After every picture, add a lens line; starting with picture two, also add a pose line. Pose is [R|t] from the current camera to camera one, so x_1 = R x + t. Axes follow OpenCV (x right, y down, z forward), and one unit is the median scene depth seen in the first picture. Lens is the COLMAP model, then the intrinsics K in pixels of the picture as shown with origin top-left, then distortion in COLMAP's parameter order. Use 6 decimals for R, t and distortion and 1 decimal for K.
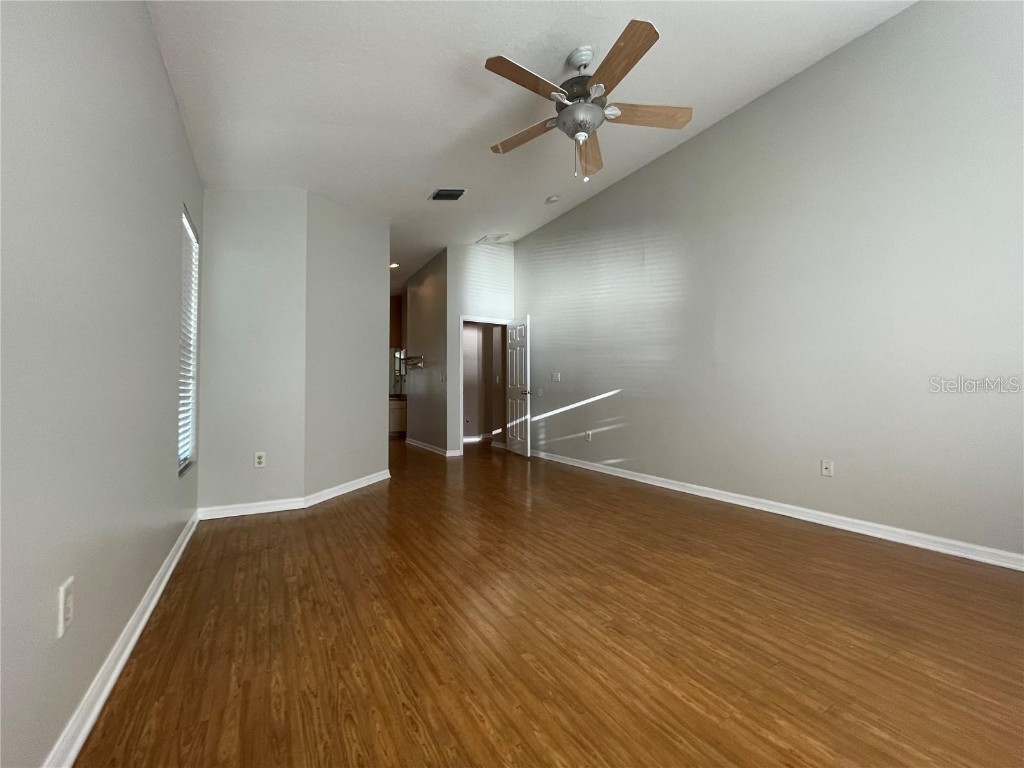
lens RADIAL K [[412.7, 0, 504.6], [0, 412.7, 383.8], [0, 0, 1]] dist [0.002097, -0.000289]
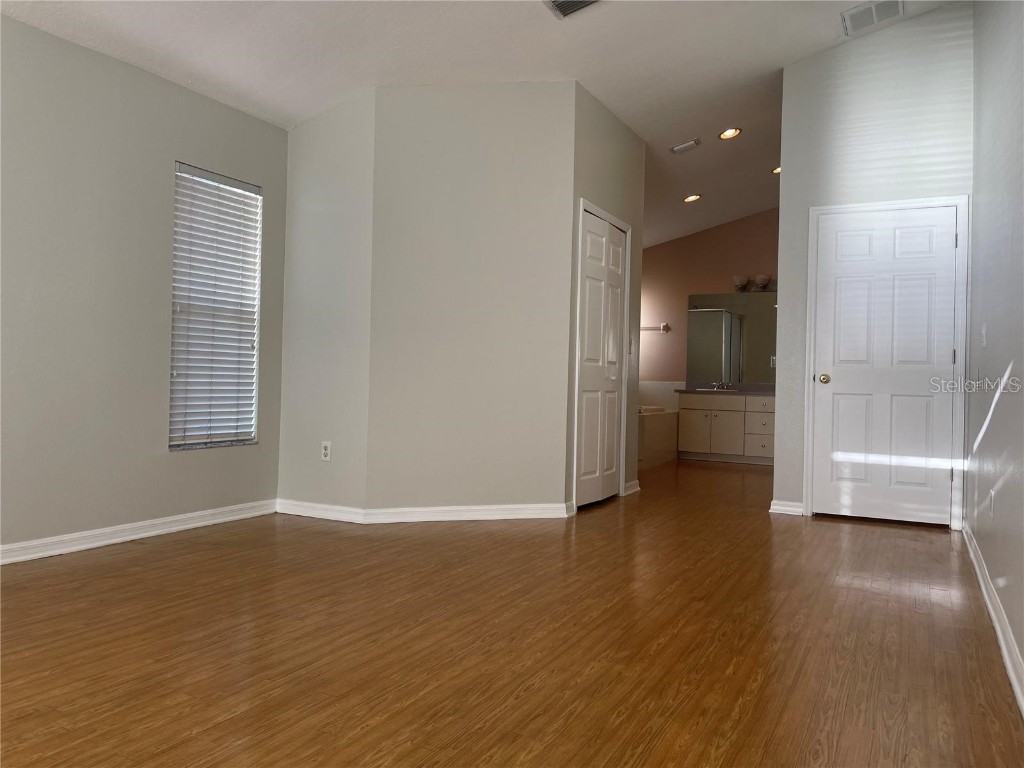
lens RADIAL K [[775.8, 0, 516.9], [0, 775.8, 376.1], [0, 0, 1]] dist [0.071968, -0.089879]
pose [[0.538173, 0.007631, -0.842800, 1.174561], [-0.003478, 0.999971, 0.006832, 0.037587], [0.842827, -0.000746, 0.538184, 0.677220]]
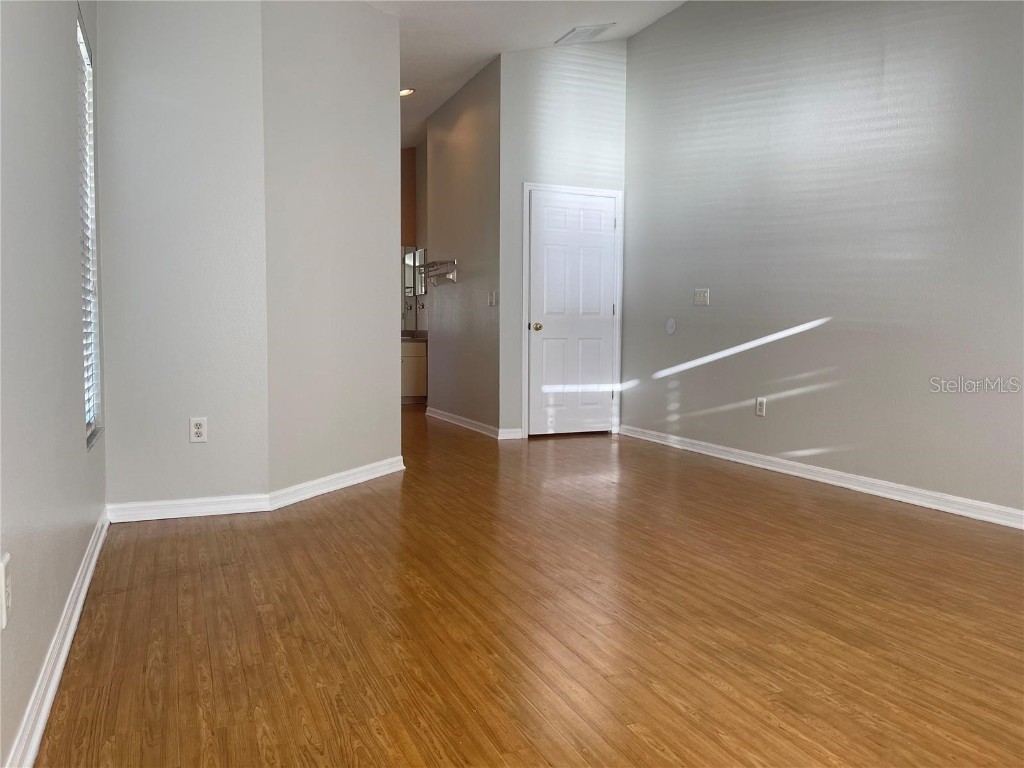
lens RADIAL K [[775.8, 0, 508.1], [0, 775.8, 378.7], [0, 0, 1]] dist [0.071968, -0.089879]
pose [[0.992455, 0.014256, -0.121774, -0.001907], [-0.004332, 0.996674, 0.081375, 0.018703], [0.122529, -0.080234, 0.989216, -0.105123]]
